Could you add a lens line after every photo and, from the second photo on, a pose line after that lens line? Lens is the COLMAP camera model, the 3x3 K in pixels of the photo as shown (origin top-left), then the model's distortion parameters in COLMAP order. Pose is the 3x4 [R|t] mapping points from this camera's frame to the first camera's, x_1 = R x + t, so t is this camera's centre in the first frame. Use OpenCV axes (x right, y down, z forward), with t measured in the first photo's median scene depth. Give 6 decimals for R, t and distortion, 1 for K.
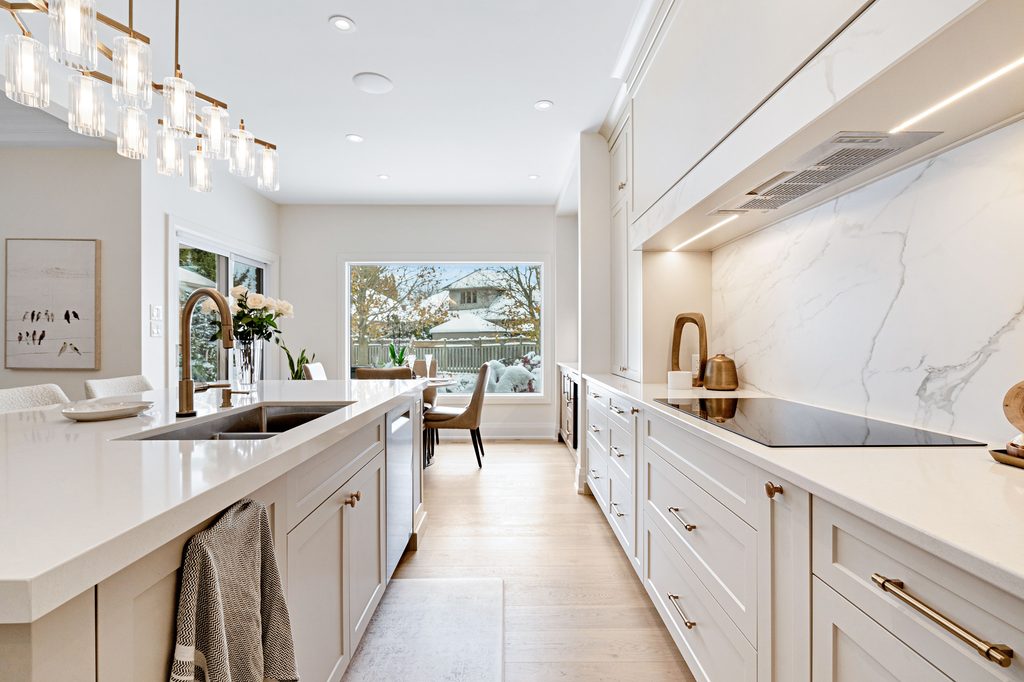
lens RADIAL K [[490.0, 0, 512.0], [0, 490.0, 341.0], [0, 0, 1]] dist [-0.006588, 0.000770]
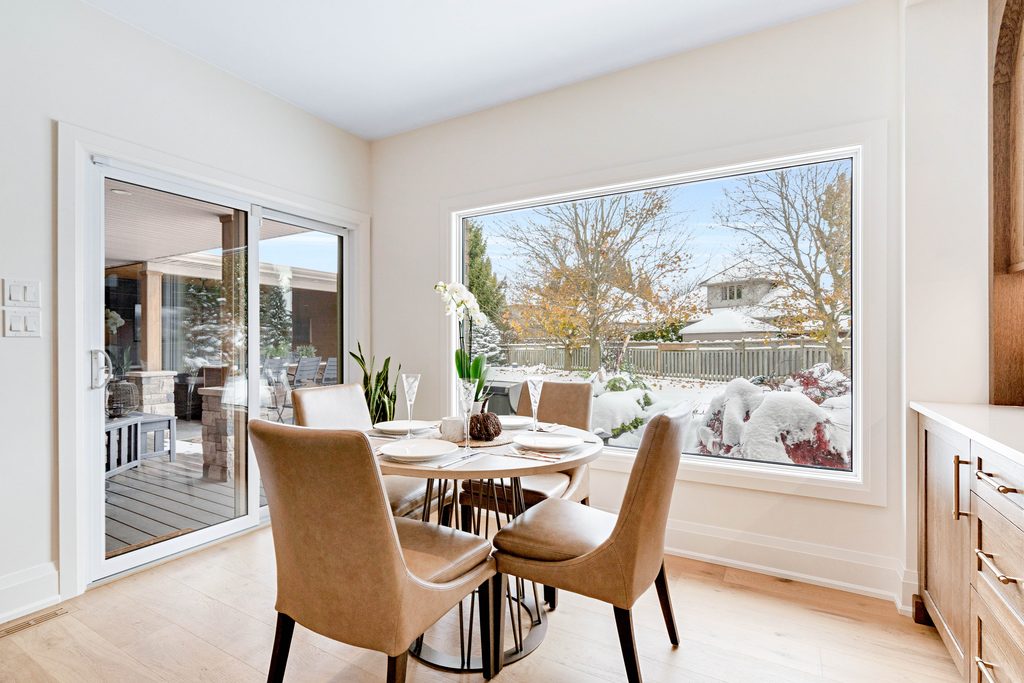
lens RADIAL K [[470.5, 0, 508.5], [0, 470.5, 343.2], [0, 0, 1]] dist [-0.000479, 0.000626]
pose [[0.856508, -0.001165, -0.516133, 0.004489], [0.001035, 0.999999, -0.000539, -0.000188], [0.516133, -0.000073, 0.856508, 0.144841]]
